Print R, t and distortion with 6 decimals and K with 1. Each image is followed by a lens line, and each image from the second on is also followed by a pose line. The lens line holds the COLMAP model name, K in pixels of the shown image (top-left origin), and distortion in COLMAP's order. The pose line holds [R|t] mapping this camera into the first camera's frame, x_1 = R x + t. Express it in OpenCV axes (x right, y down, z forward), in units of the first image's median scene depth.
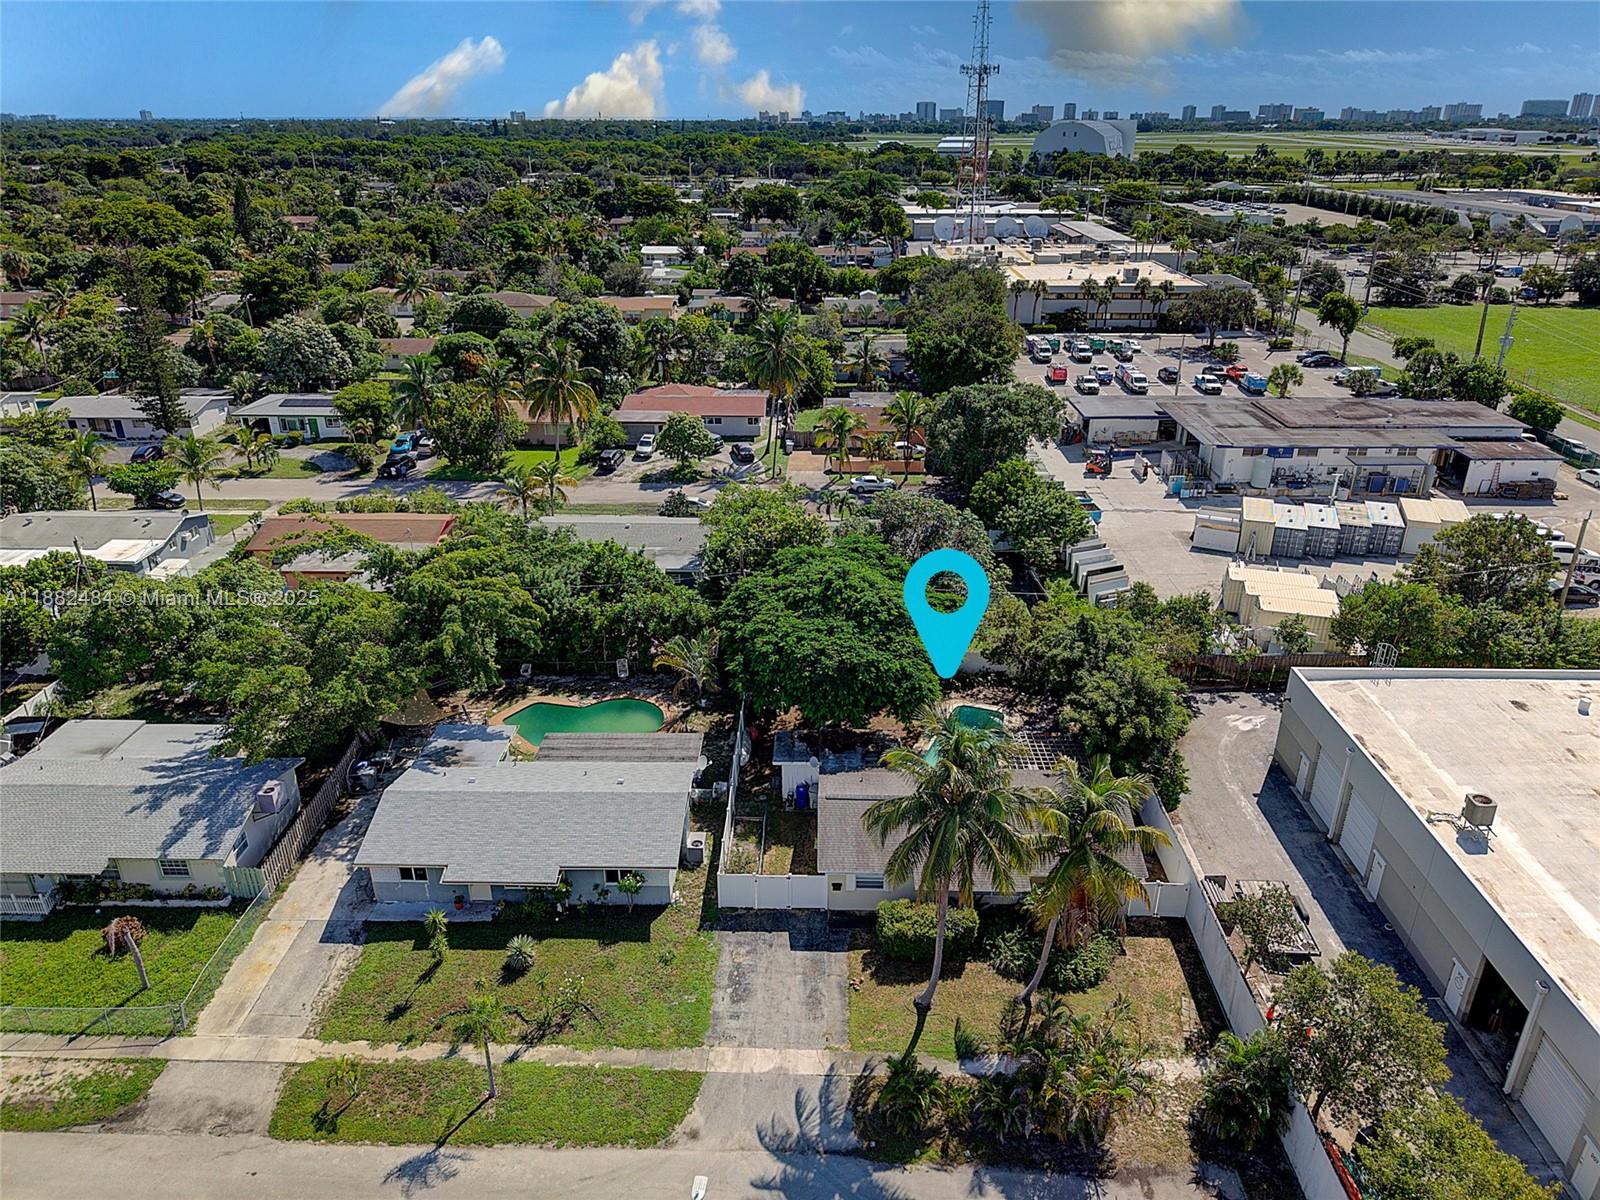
lens RADIAL K [[1098.2, 0, 802.6], [0, 1098.2, 545.0], [0, 0, 1]] dist [0.025684, -0.027186]
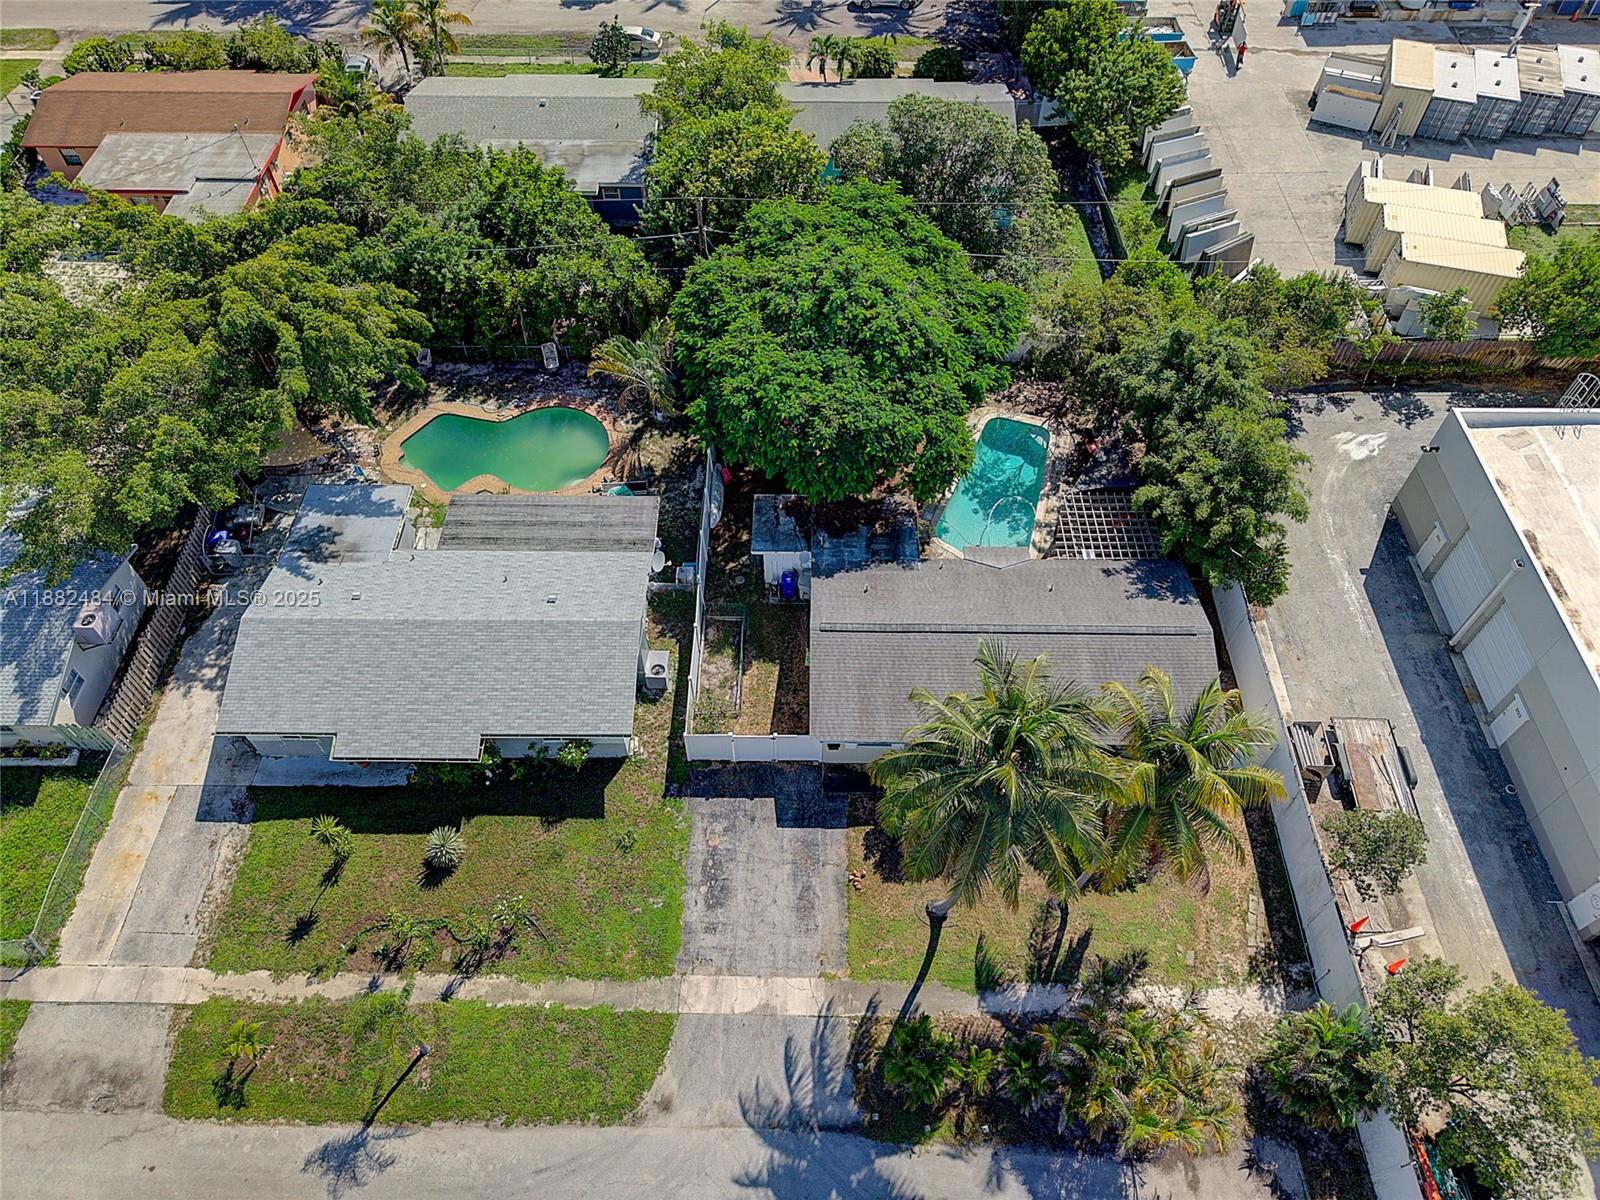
lens RADIAL K [[1070.3, 0, 802.7], [0, 1070.3, 599.3], [0, 0, 1]] dist [0.025739, -0.024967]
pose [[0.999928, -0.008078, 0.008901, 0.002006], [0.002286, 0.854814, 0.518929, -0.157075], [-0.011800, -0.518871, 0.854771, 0.335442]]
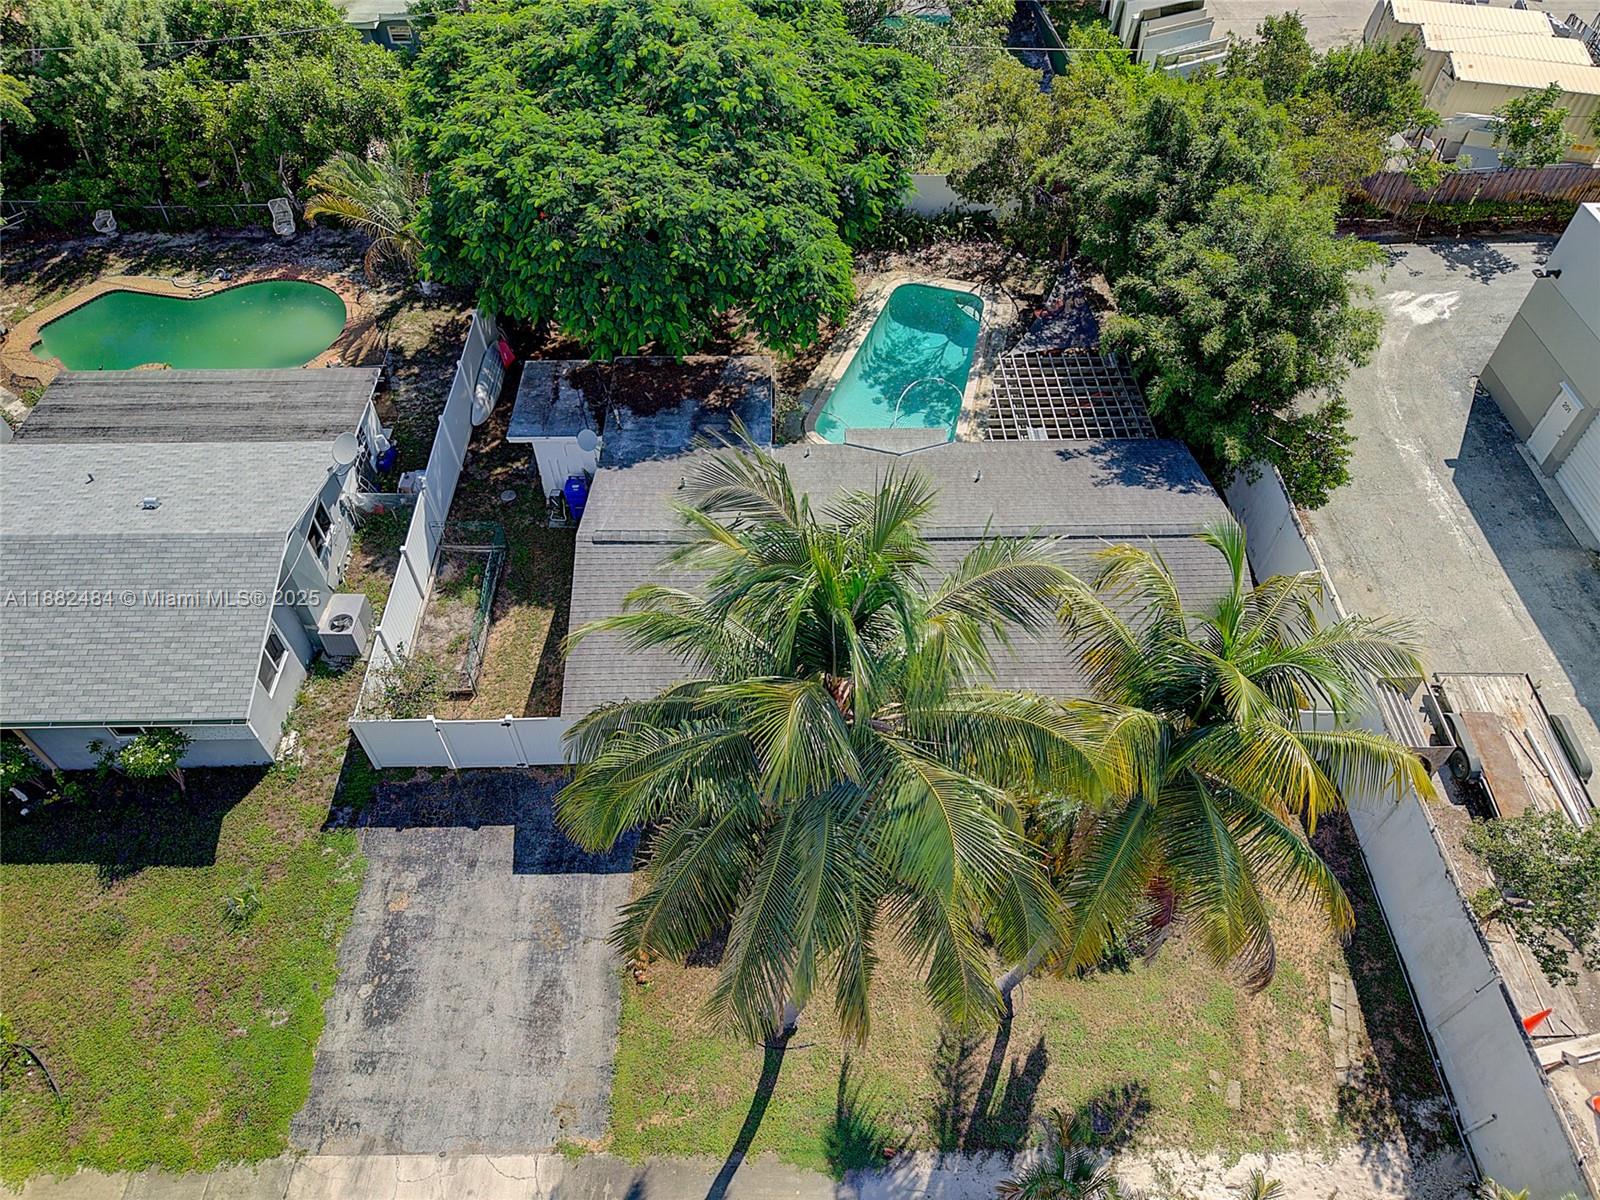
lens RADIAL K [[1070.3, 0, 802.7], [0, 1070.3, 599.3], [0, 0, 1]] dist [0.025739, -0.024967]
pose [[0.999210, -0.027078, 0.029105, 0.085553], [0.010084, 0.880838, 0.473310, 0.037219], [-0.038453, -0.472643, 0.880415, 0.531019]]
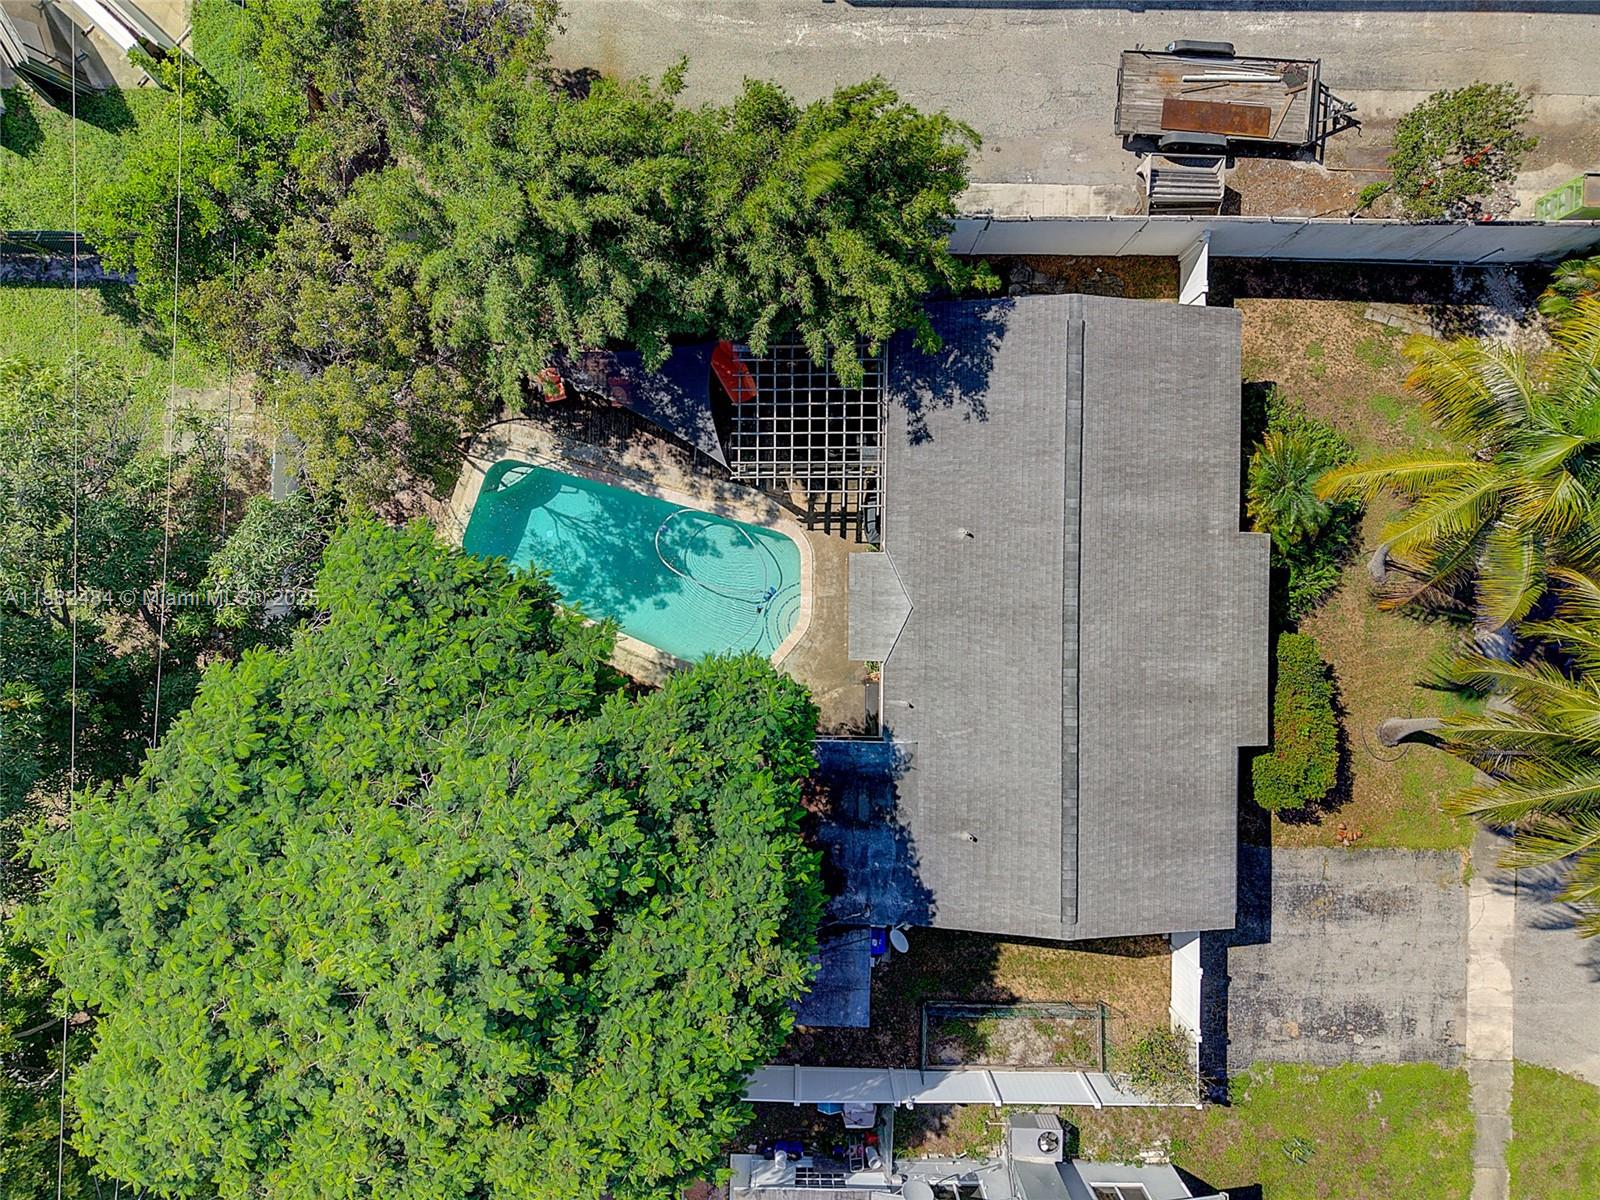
lens RADIAL K [[1089.8, 0, 798.6], [0, 1089.8, 595.1], [0, 0, 1]] dist [0.056612, -0.071800]
pose [[-0.010864, -0.999927, 0.005272, 0.145376], [0.364530, 0.000949, 0.931191, -0.229000], [-0.931128, 0.012038, 0.364493, 0.840222]]
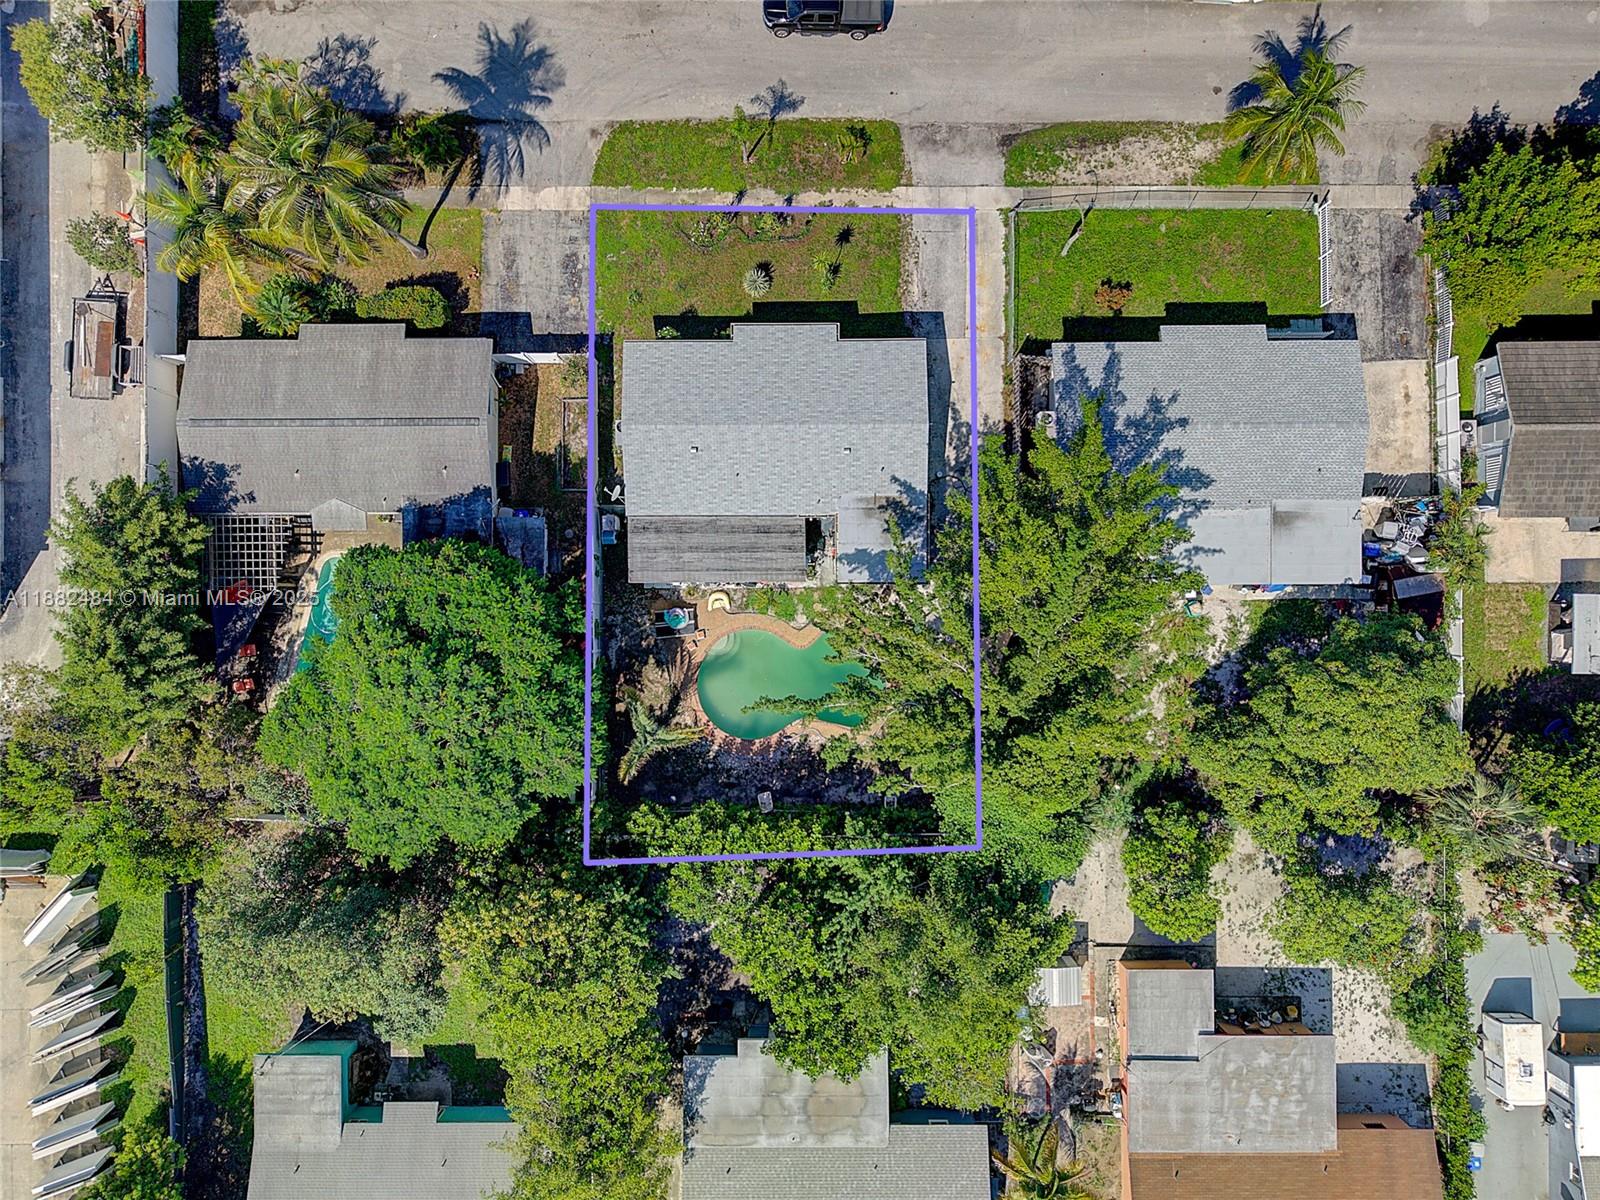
lens RADIAL K [[1113.8, 0, 822.9], [0, 1113.8, 602.5], [0, 0, 1]] dist [0.045907, -0.055260]
pose [[-0.999563, 0.028249, 0.008723, -0.262886], [-0.001987, -0.358545, 0.933510, -0.692502], [0.029498, 0.933085, 0.358444, 0.719145]]
